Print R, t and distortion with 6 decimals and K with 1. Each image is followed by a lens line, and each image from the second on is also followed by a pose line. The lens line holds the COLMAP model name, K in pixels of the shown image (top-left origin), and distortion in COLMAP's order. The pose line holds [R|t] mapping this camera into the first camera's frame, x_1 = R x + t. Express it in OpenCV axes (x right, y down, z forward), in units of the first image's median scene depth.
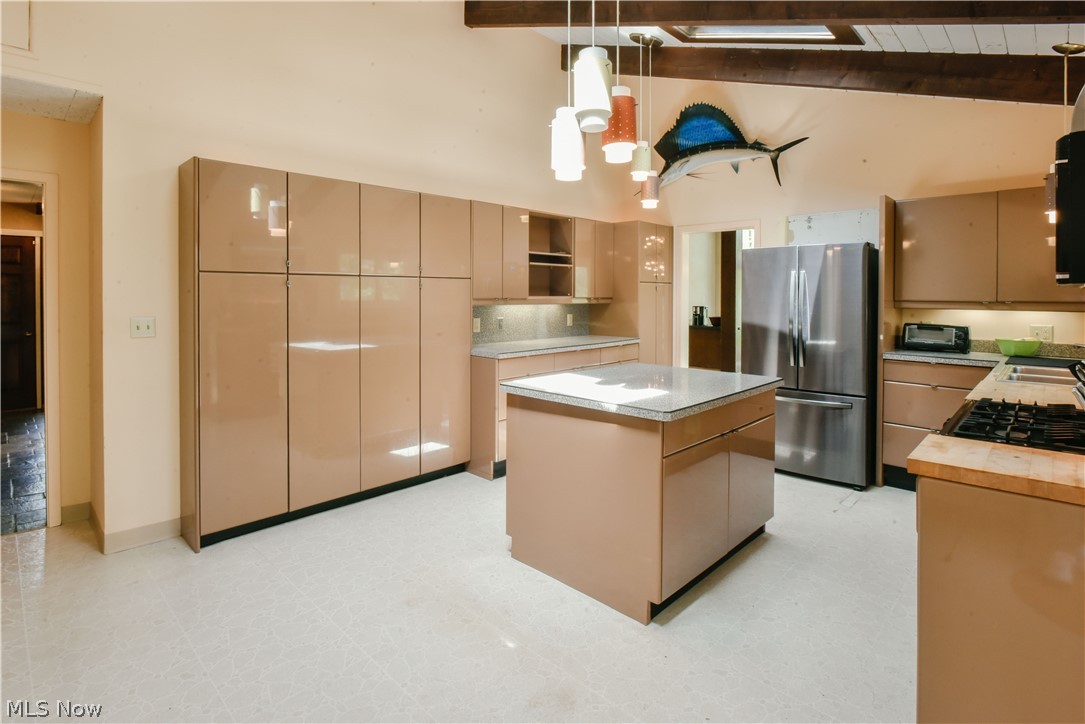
lens RADIAL K [[539.9, 0, 542.8], [0, 539.9, 355.6], [0, 0, 1]] dist [-0.016802, -0.000080]
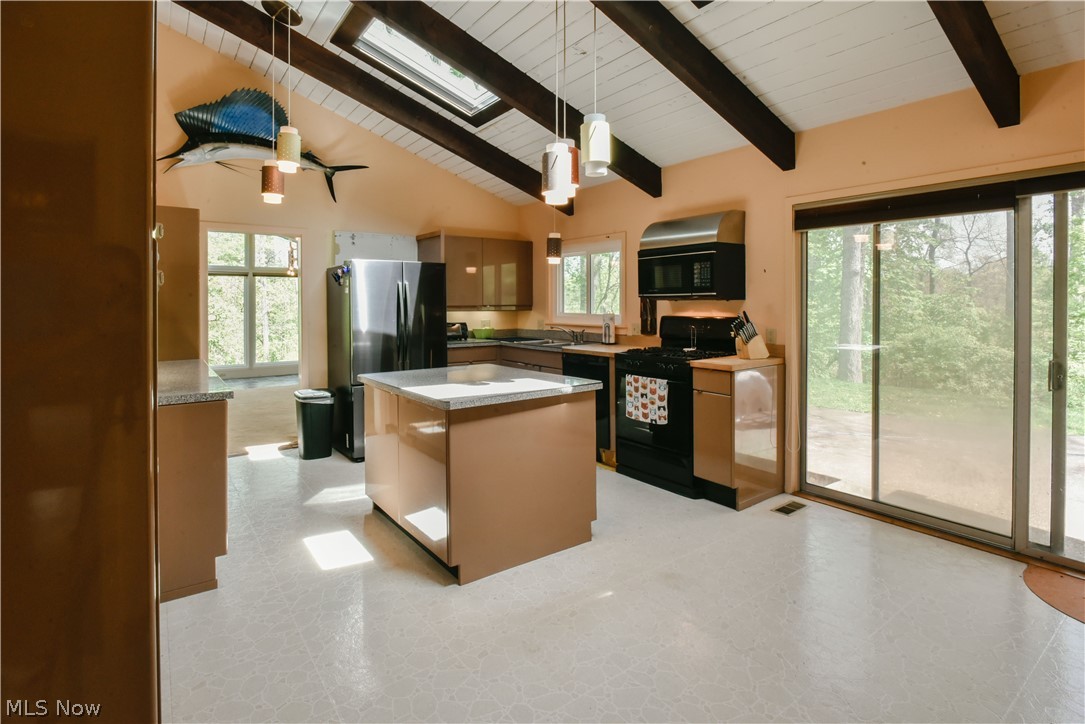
lens RADIAL K [[526.0, 0, 544.2], [0, 526.0, 376.5], [0, 0, 1]] dist [-0.002281, 0.000273]
pose [[0.170036, -0.144637, 0.974766, -0.677375], [0.115989, 0.985232, 0.125957, -0.065459], [-0.978588, 0.091645, 0.184301, 0.507080]]
